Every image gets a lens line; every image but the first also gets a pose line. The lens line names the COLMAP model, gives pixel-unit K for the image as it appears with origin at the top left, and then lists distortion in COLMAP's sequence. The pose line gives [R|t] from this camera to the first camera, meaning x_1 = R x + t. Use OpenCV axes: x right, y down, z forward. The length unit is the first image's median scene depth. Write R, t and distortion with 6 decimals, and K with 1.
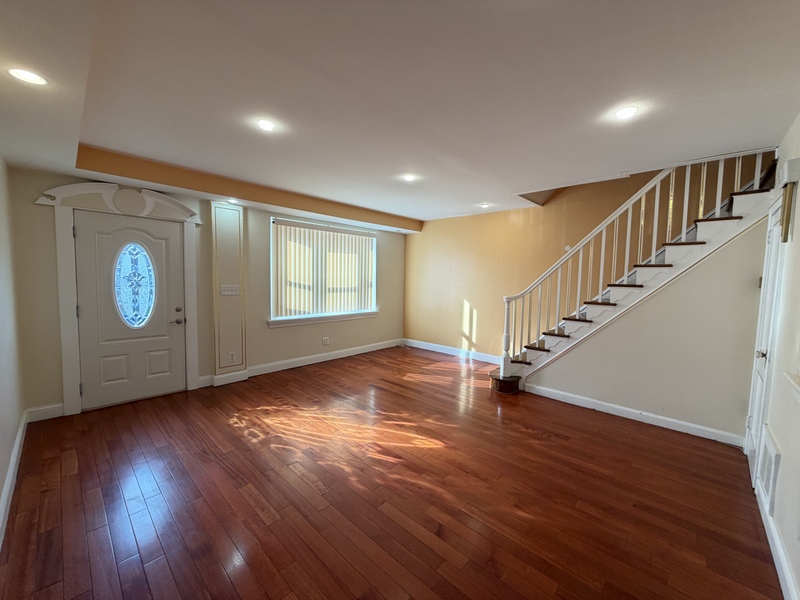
lens RADIAL K [[314.1, 0, 401.8], [0, 314.1, 298.9], [0, 0, 1]] dist [-0.000370, -0.000052]
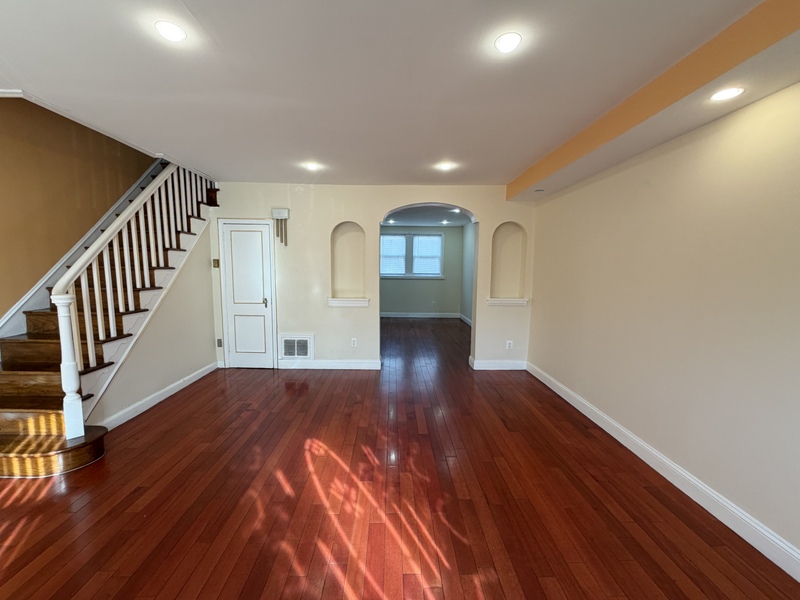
lens RADIAL K [[323.6, 0, 397.3], [0, 323.6, 299.8], [0, 0, 1]] dist [-0.000777, -0.000098]
pose [[-0.686662, -0.100935, 0.719936, -0.444899], [0.025592, 0.986345, 0.162694, -0.071106], [-0.726527, 0.130141, -0.674702, 0.902081]]
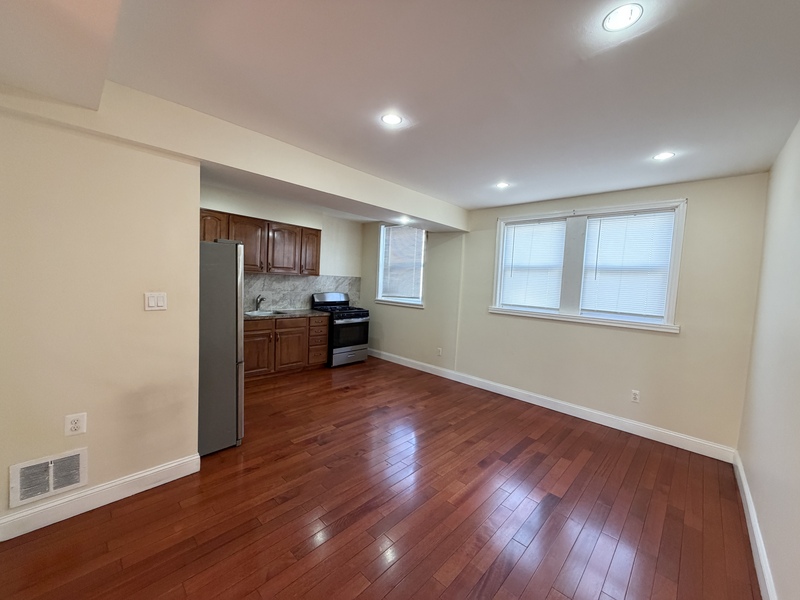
lens RADIAL K [[317.7, 0, 400.0], [0, 317.7, 300.0], [0, 0, 1]] dist [0.000009, -0.000150]
pose [[0.007860, -0.078353, 0.996895, 0.170912], [0.018586, 0.996765, 0.078196, 0.004581], [-0.999796, 0.017913, 0.009291, -0.149814]]
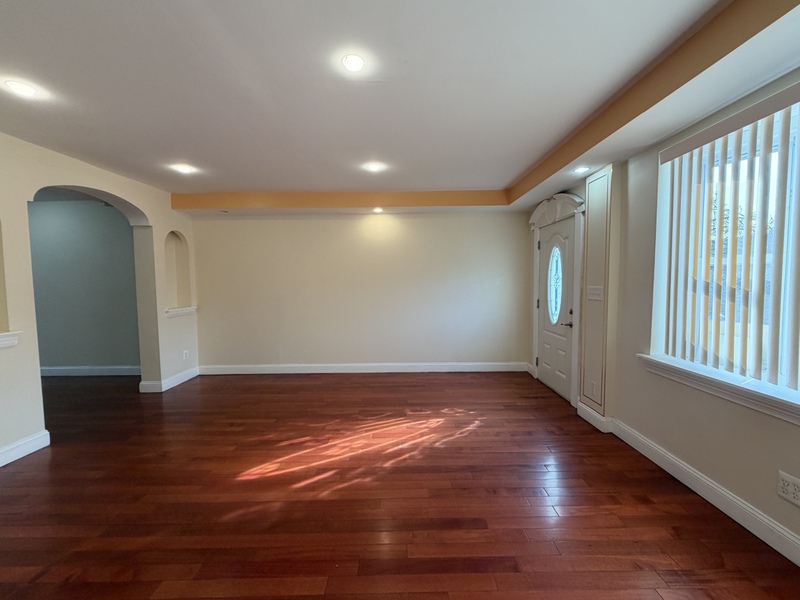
lens RADIAL K [[327.6, 0, 408.4], [0, 327.6, 300.2], [0, 0, 1]] dist [-0.022824, -0.000069]
pose [[-0.720941, 0.025986, -0.692509, 0.249358], [-0.052192, 0.994423, 0.091650, -0.054320], [0.691029, 0.102218, -0.715564, 1.171888]]
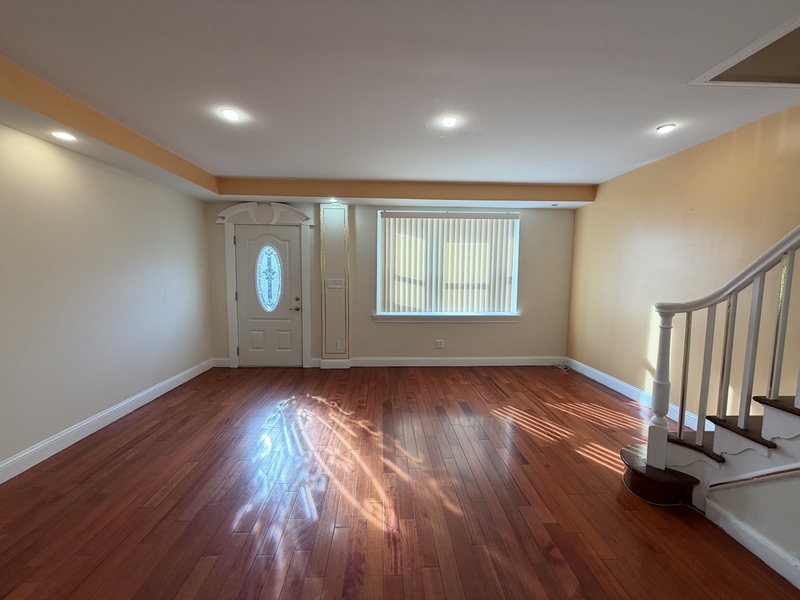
lens RADIAL K [[317.7, 0, 400.0], [0, 317.7, 300.0], [0, 0, 1]] dist [0.000009, -0.000150]
pose [[0.717046, 0.047270, -0.695421, 0.361643], [-0.042224, 0.998811, 0.024356, -0.007223], [0.695746, 0.011899, 0.718190, 0.347471]]
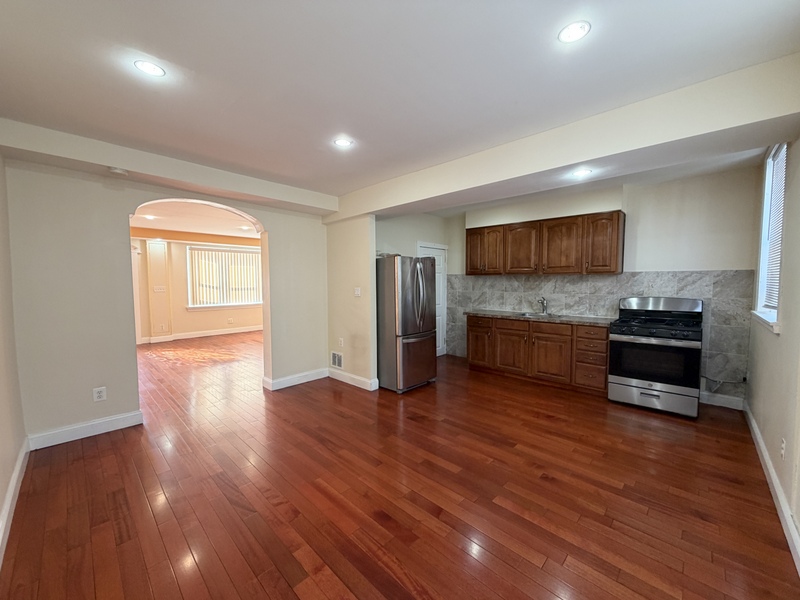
lens RADIAL K [[323.6, 0, 397.3], [0, 323.6, 299.8], [0, 0, 1]] dist [-0.000777, -0.000098]
pose [[0.999493, -0.020970, -0.023948, 0.788729], [0.020750, 0.999741, -0.009368, 0.071706], [0.024138, 0.008867, 0.999669, -0.747825]]
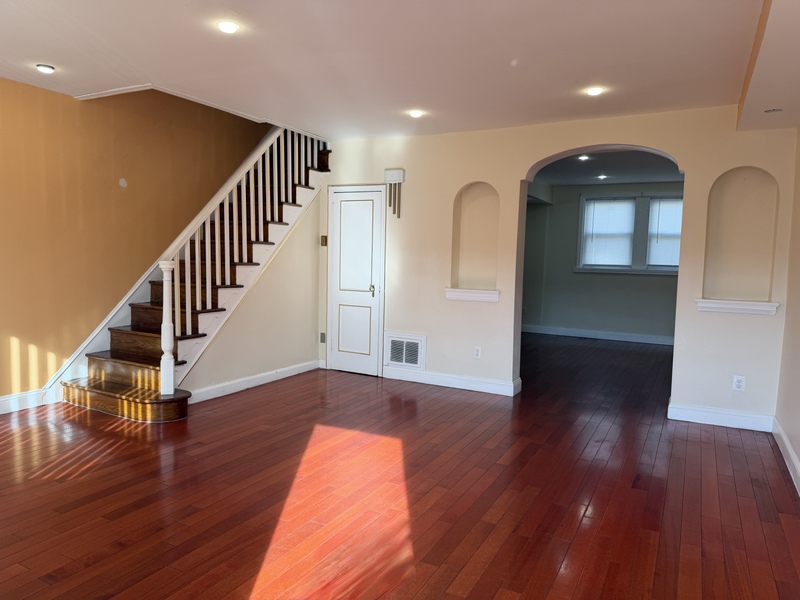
lens RADIAL K [[556.4, 0, 403.2], [0, 556.4, 300.5], [0, 0, 1]] dist [0.092034, -0.126642]
pose [[-0.258648, -0.103102, 0.960454, -0.774983], [0.035414, 0.992607, 0.116090, -0.038973], [-0.965322, 0.064040, -0.253084, 0.793296]]
